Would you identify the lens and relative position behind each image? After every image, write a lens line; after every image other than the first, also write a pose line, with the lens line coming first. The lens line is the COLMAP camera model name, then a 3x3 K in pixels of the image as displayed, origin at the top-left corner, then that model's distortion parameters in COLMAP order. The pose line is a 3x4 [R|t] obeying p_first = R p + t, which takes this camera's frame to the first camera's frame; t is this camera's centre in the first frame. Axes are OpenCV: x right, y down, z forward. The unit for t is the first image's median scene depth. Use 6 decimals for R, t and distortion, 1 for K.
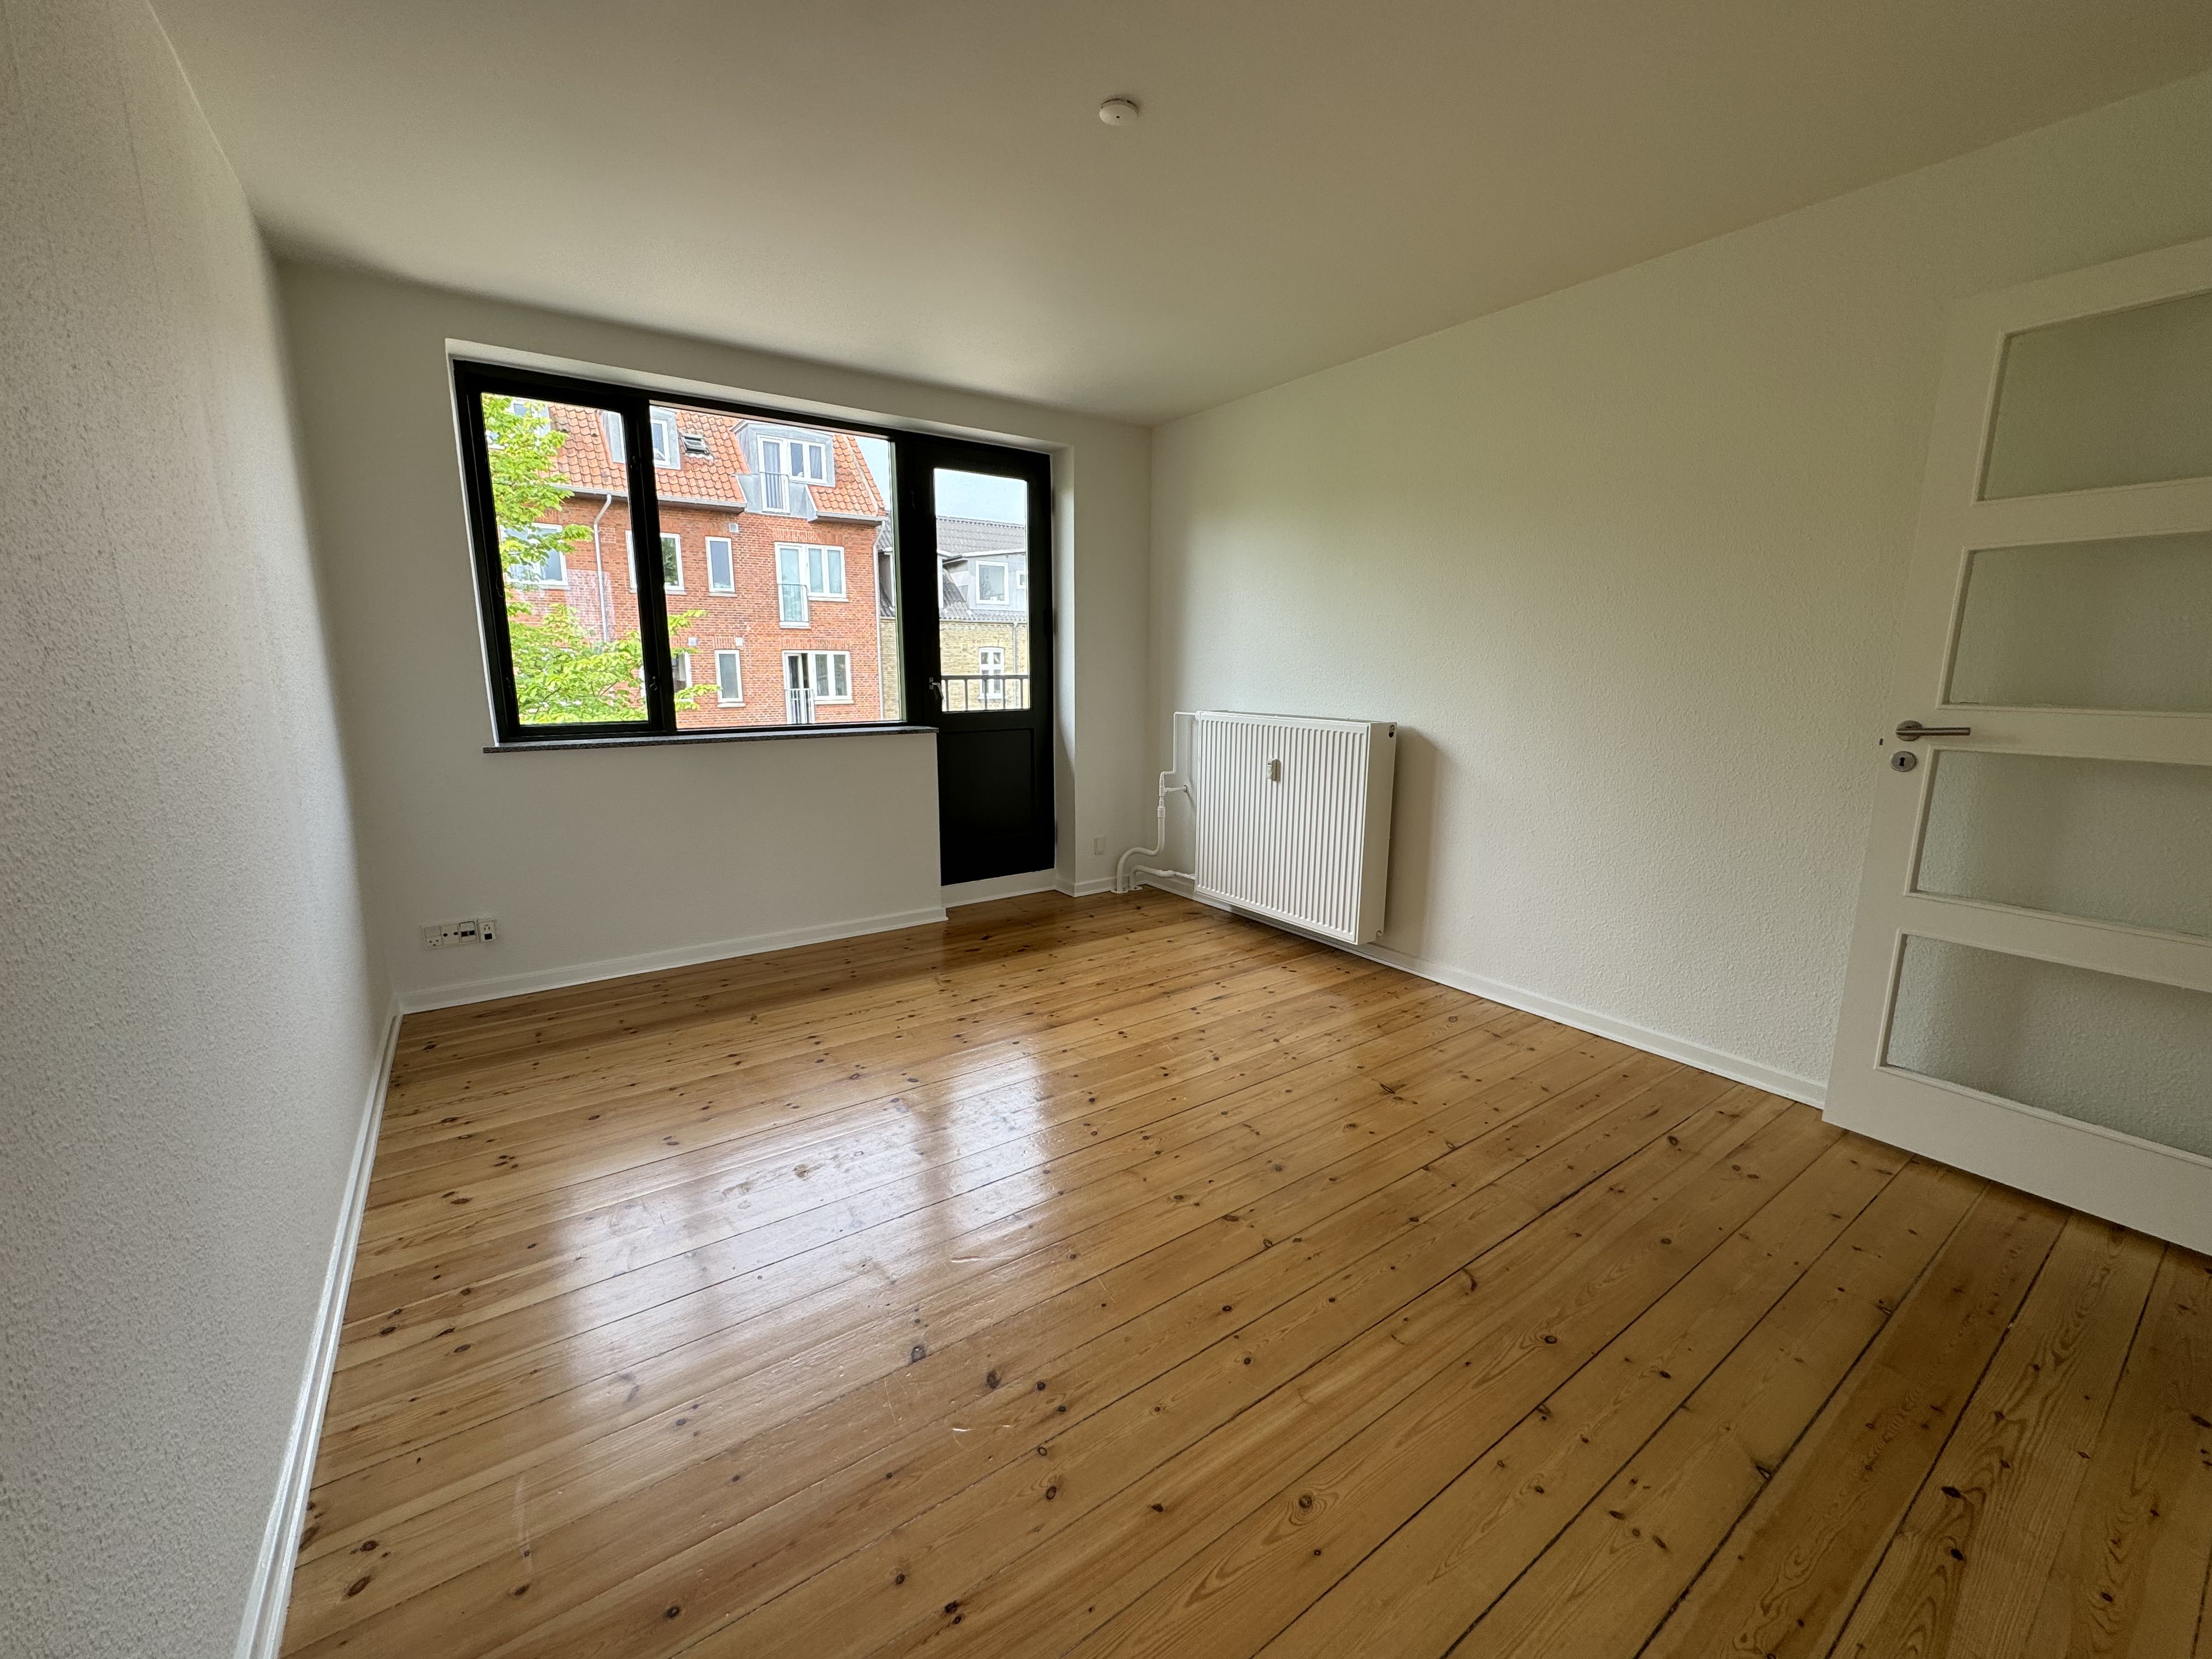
lens RADIAL K [[883.7, 0, 1108.1], [0, 883.7, 828.1], [0, 0, 1]] dist [0.003850, -0.000056]
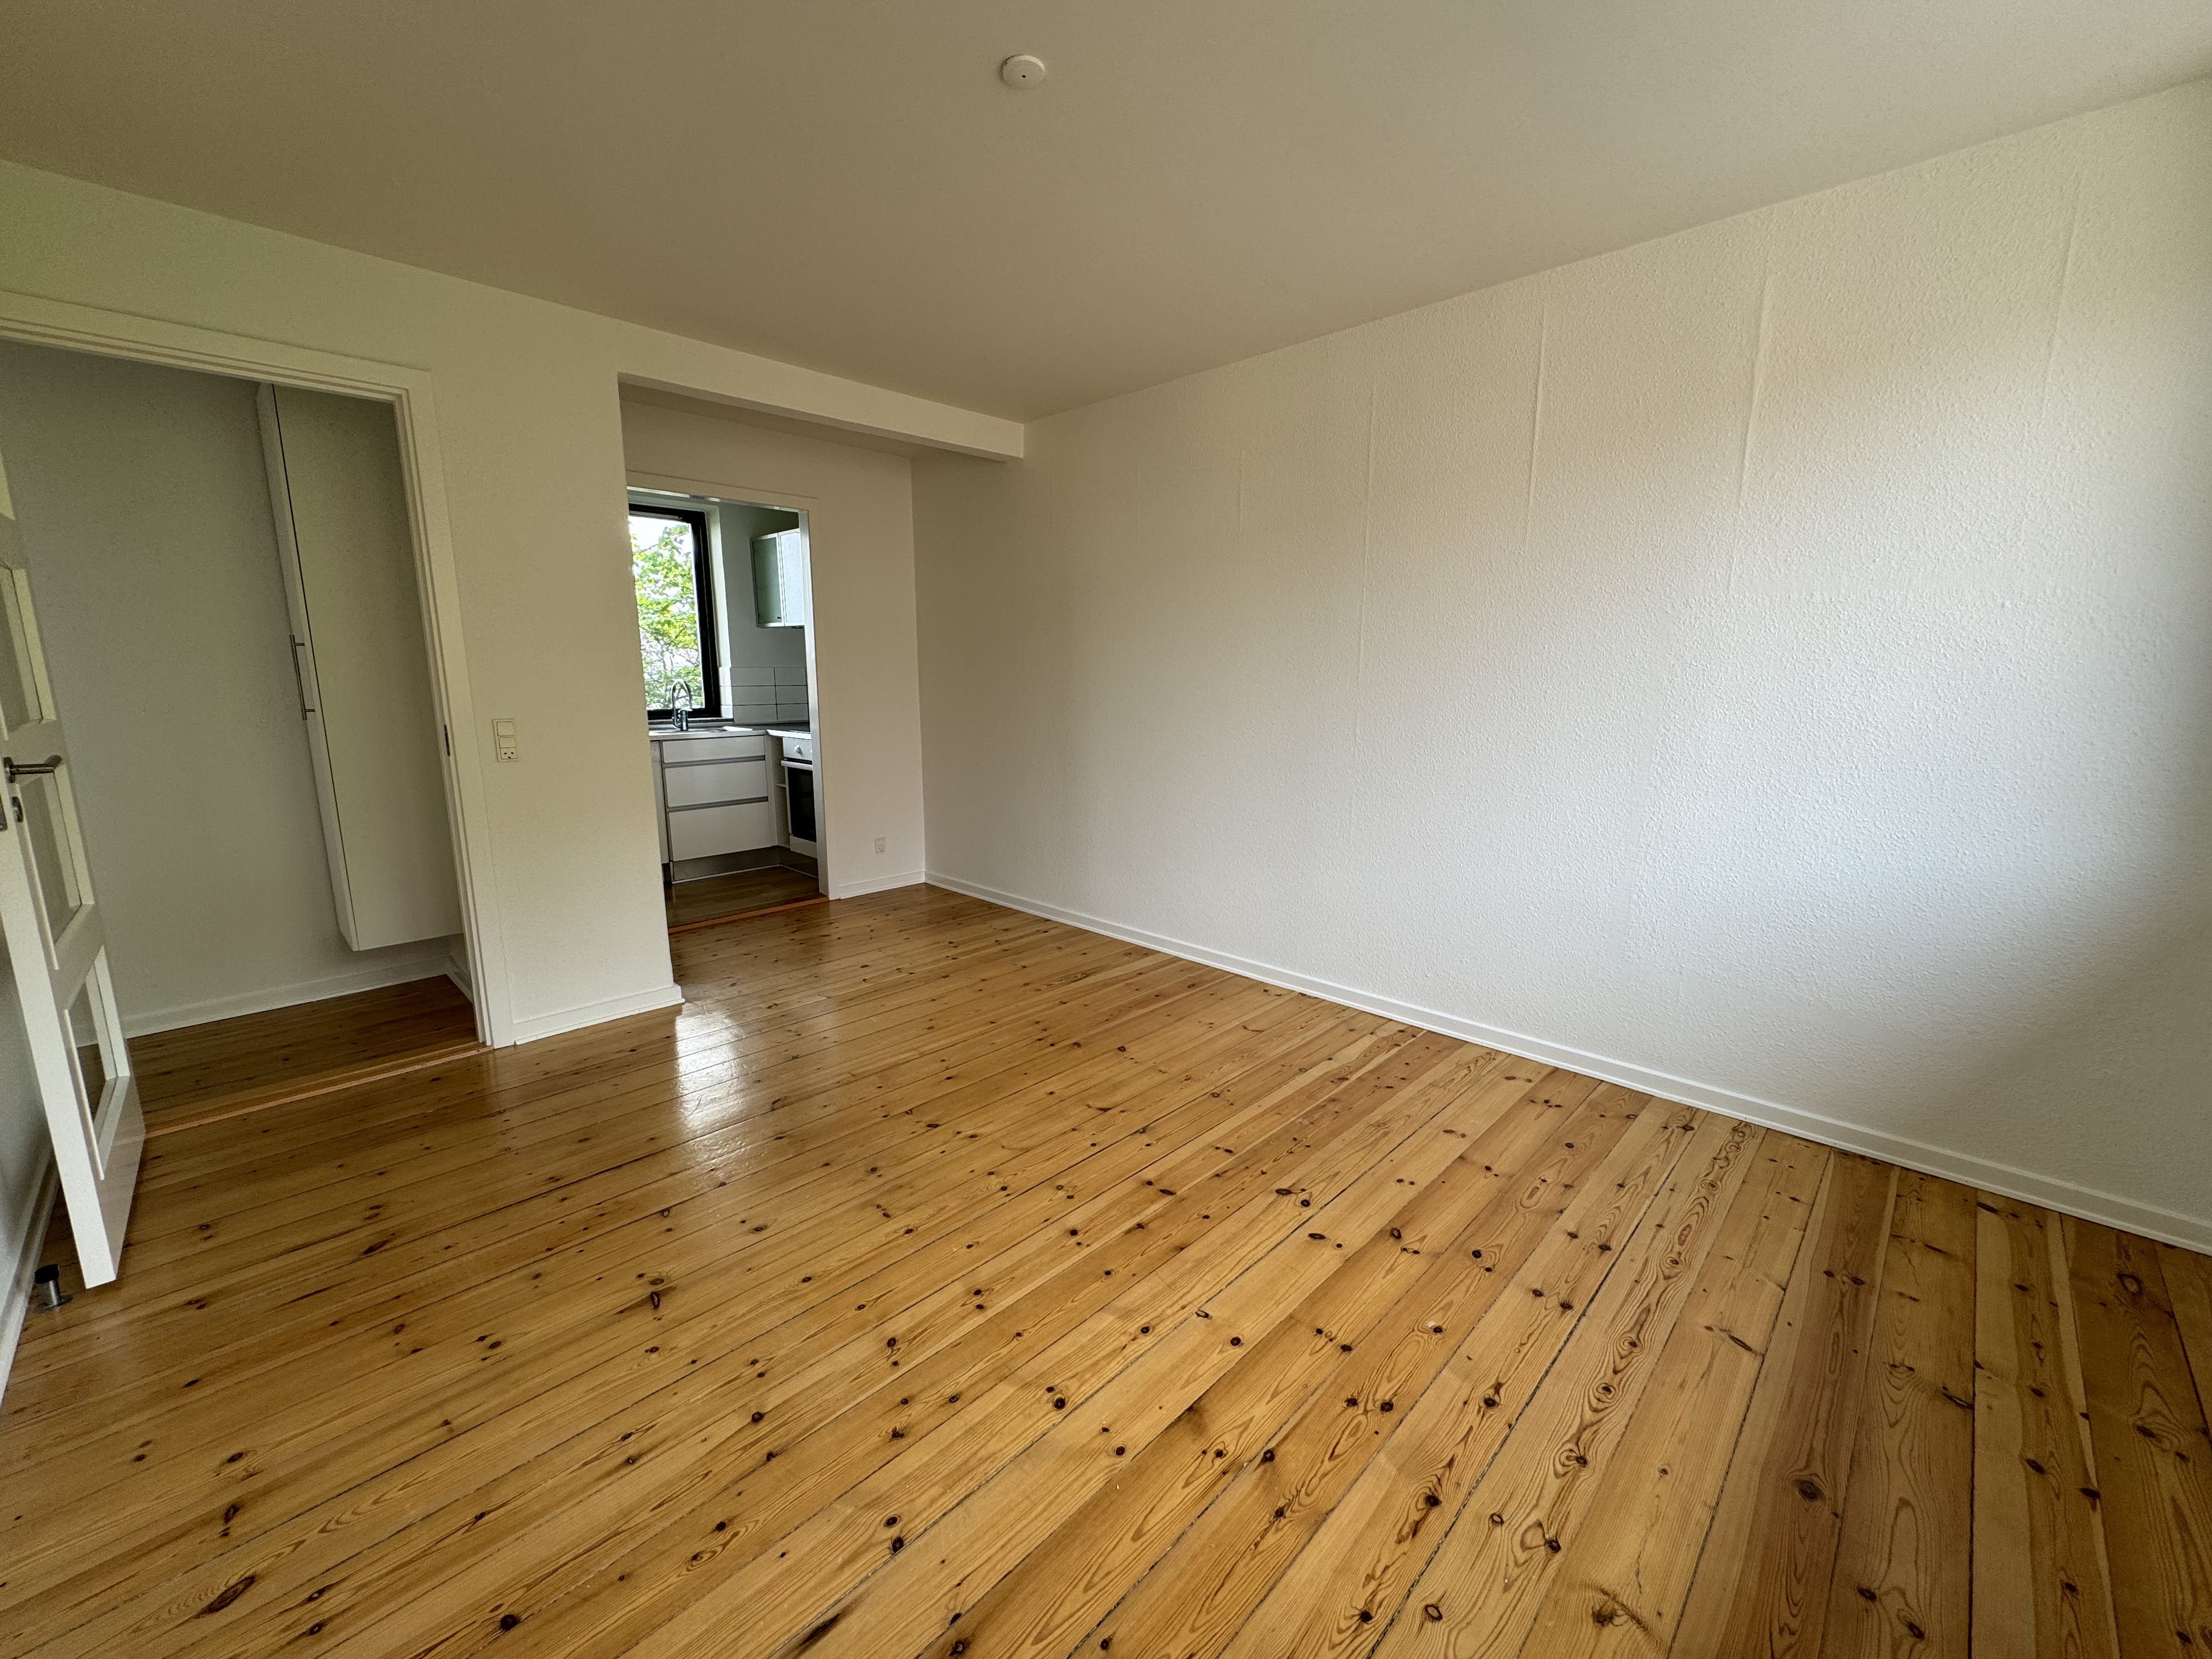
lens RADIAL K [[883.7, 0, 1109.2], [0, 883.7, 827.3], [0, 0, 1]] dist [0.003850, -0.000056]
pose [[-0.983324, 0.028696, -0.179586, 0.074331], [-0.036379, 0.936479, 0.348832, -0.276129], [0.178189, 0.349548, -0.919818, 1.424653]]
